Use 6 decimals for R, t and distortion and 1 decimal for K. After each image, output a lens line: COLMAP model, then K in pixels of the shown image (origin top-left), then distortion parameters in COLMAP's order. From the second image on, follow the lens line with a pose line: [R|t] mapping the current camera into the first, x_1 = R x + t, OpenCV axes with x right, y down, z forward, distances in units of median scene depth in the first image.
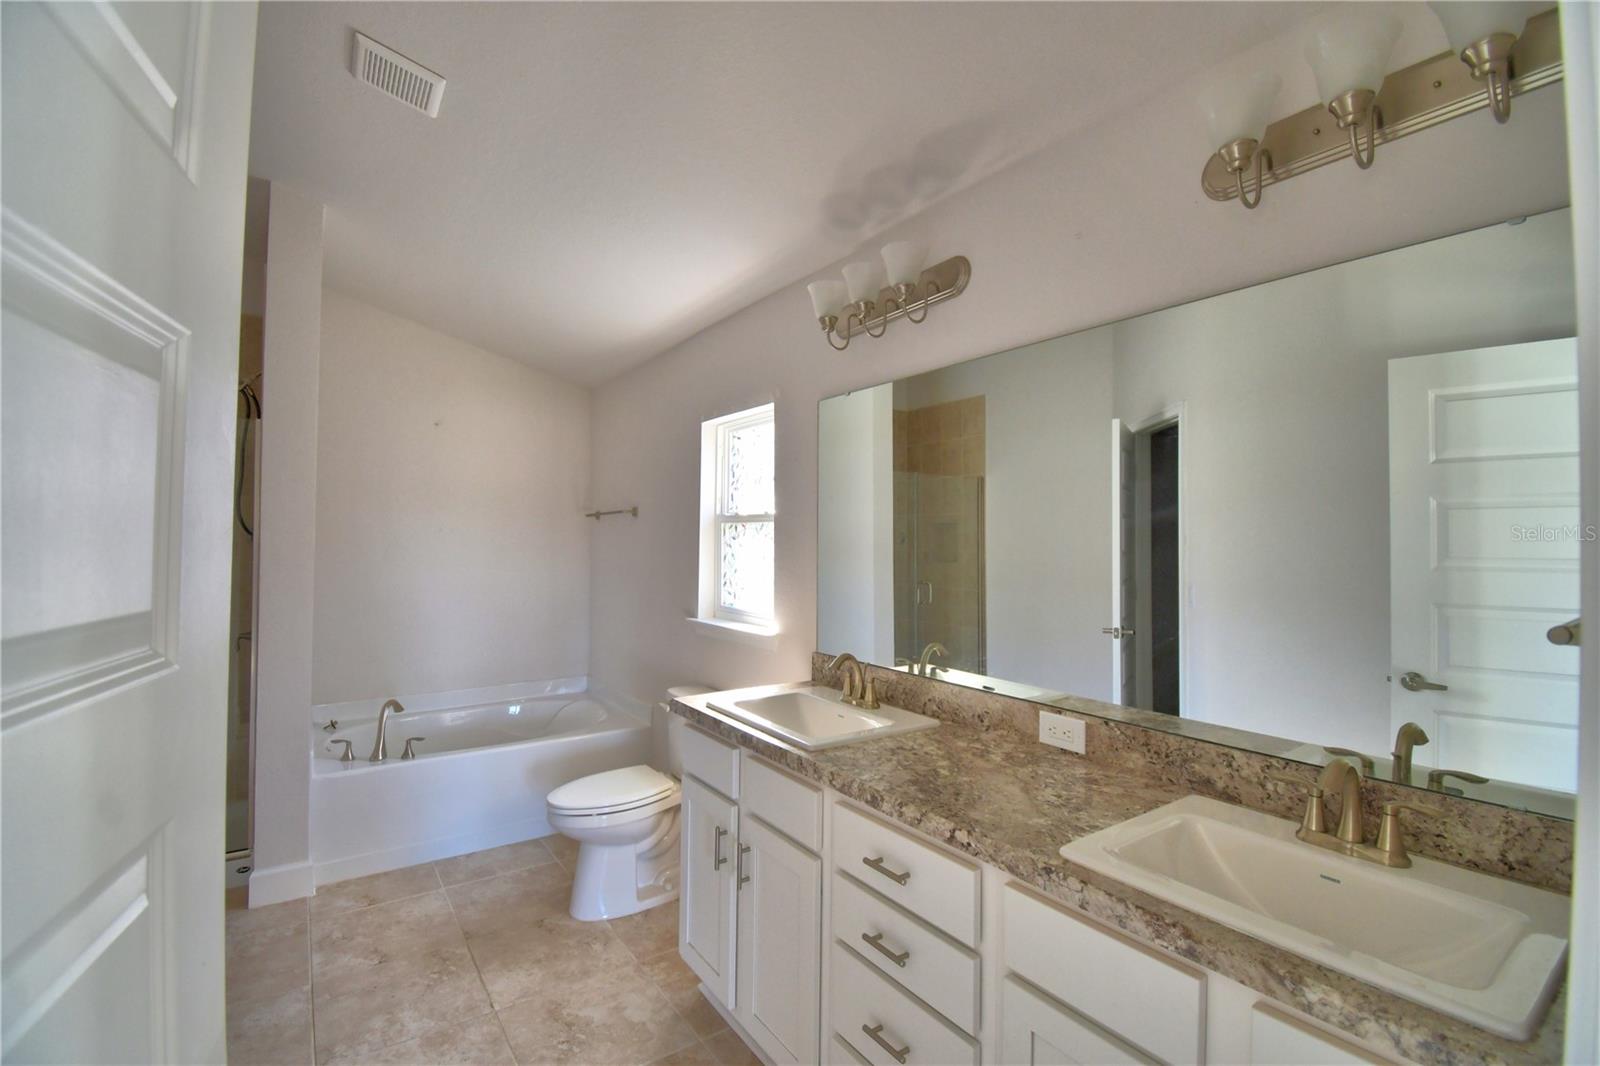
lens RADIAL K [[703.0, 0, 799.0], [0, 703.0, 527.0], [0, 0, 1]] dist [0.011886, -0.018767]
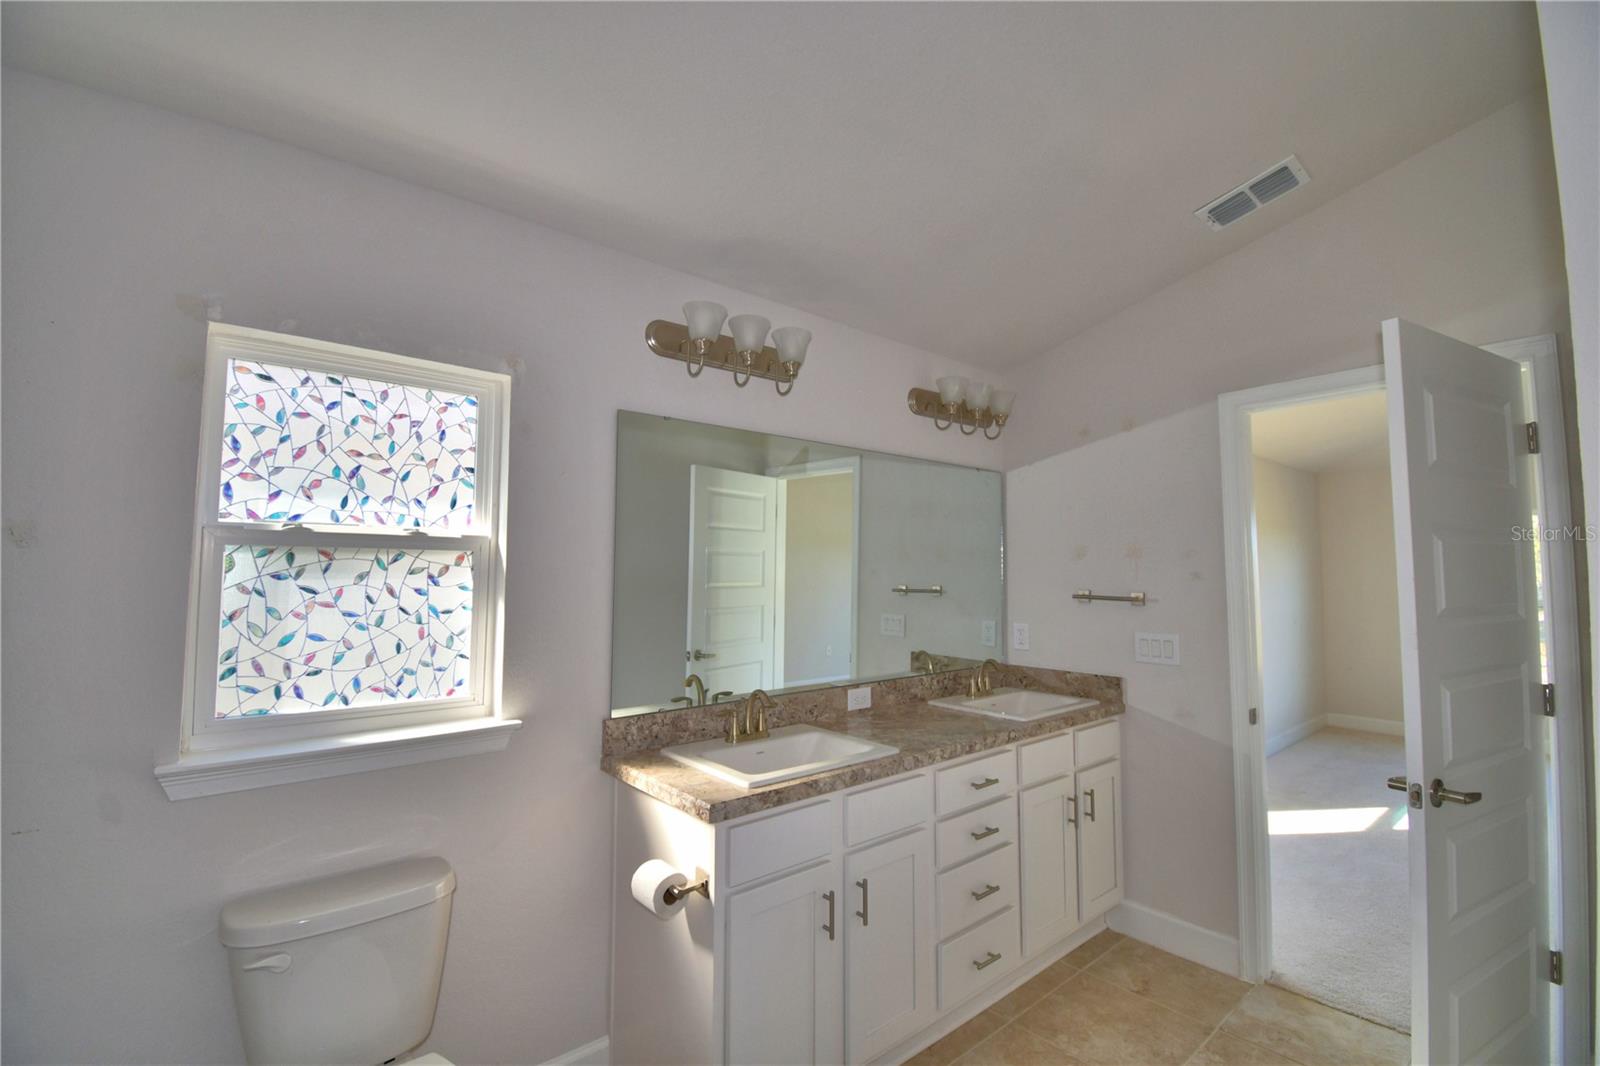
lens RADIAL K [[703.0, 0, 797.3], [0, 703.0, 521.1], [0, 0, 1]] dist [0.011886, -0.018767]
pose [[-0.094756, 0.061123, 0.993622, -0.641023], [-0.026316, 0.997611, -0.063878, -0.001165], [-0.995153, -0.032202, -0.092921, 0.690537]]
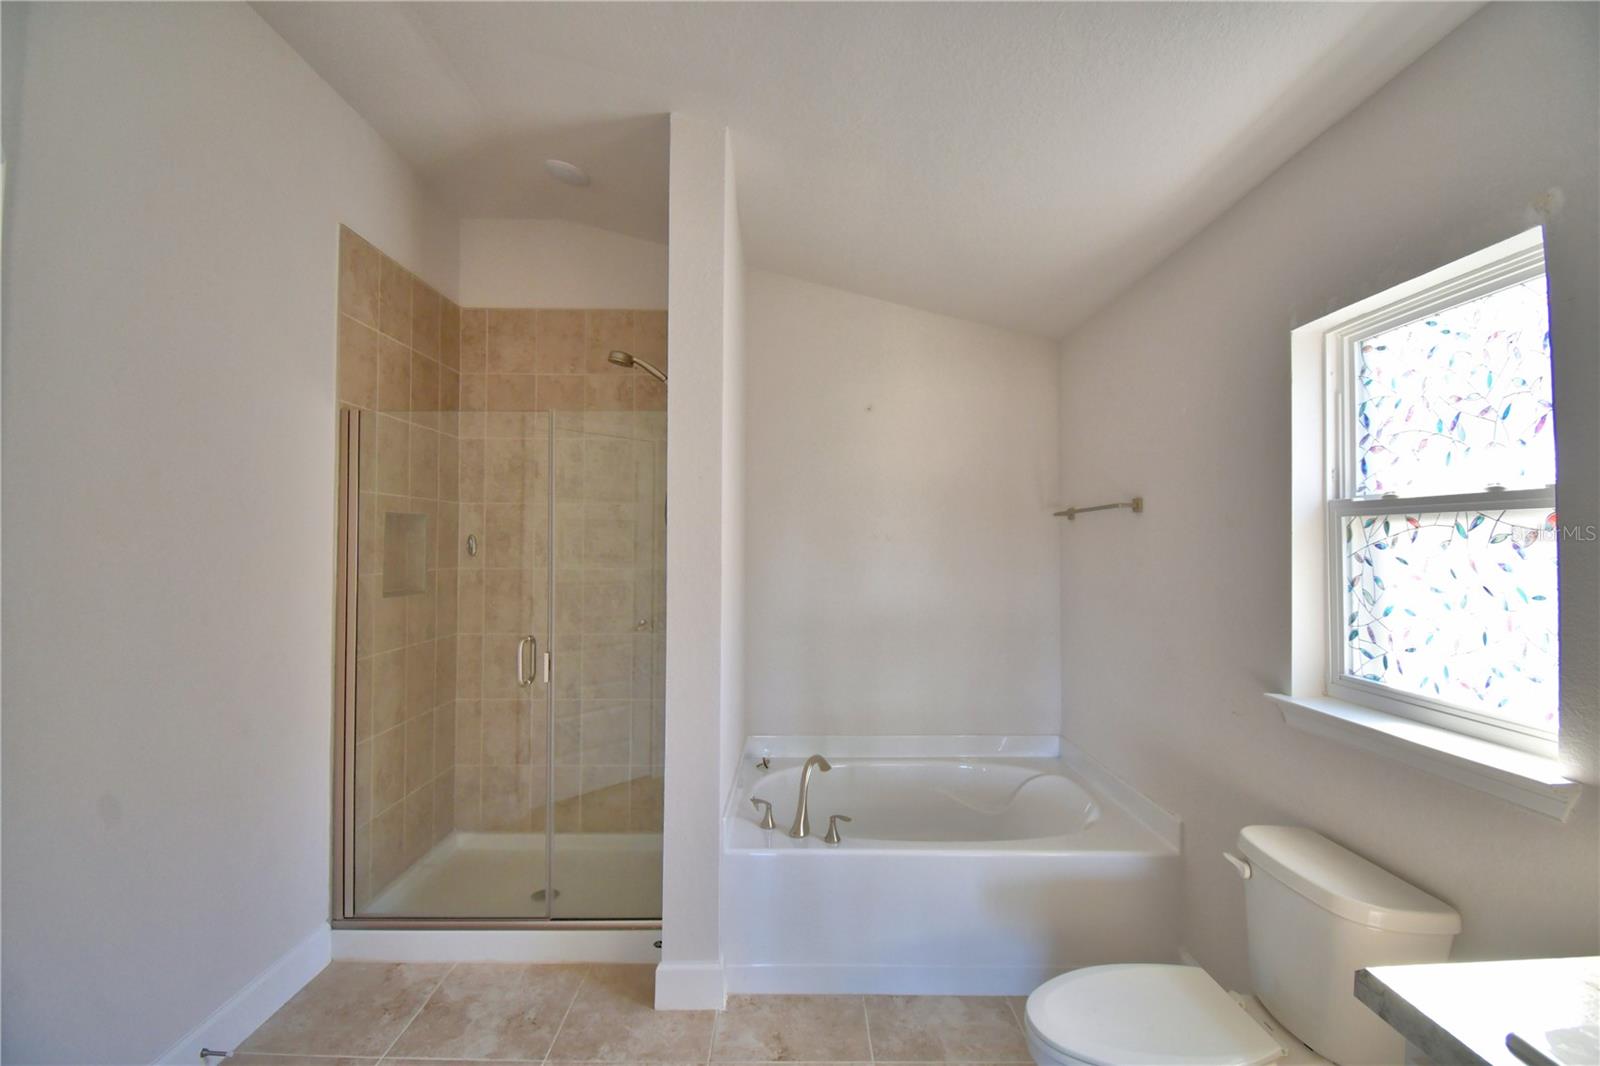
lens RADIAL K [[703.0, 0, 808.8], [0, 703.0, 528.4], [0, 0, 1]] dist [0.011886, -0.018767]
pose [[0.829168, -0.017640, -0.558721, -0.152298], [0.013440, 0.999842, -0.011622, 0.003900], [0.558838, 0.002127, 0.829274, 0.365076]]
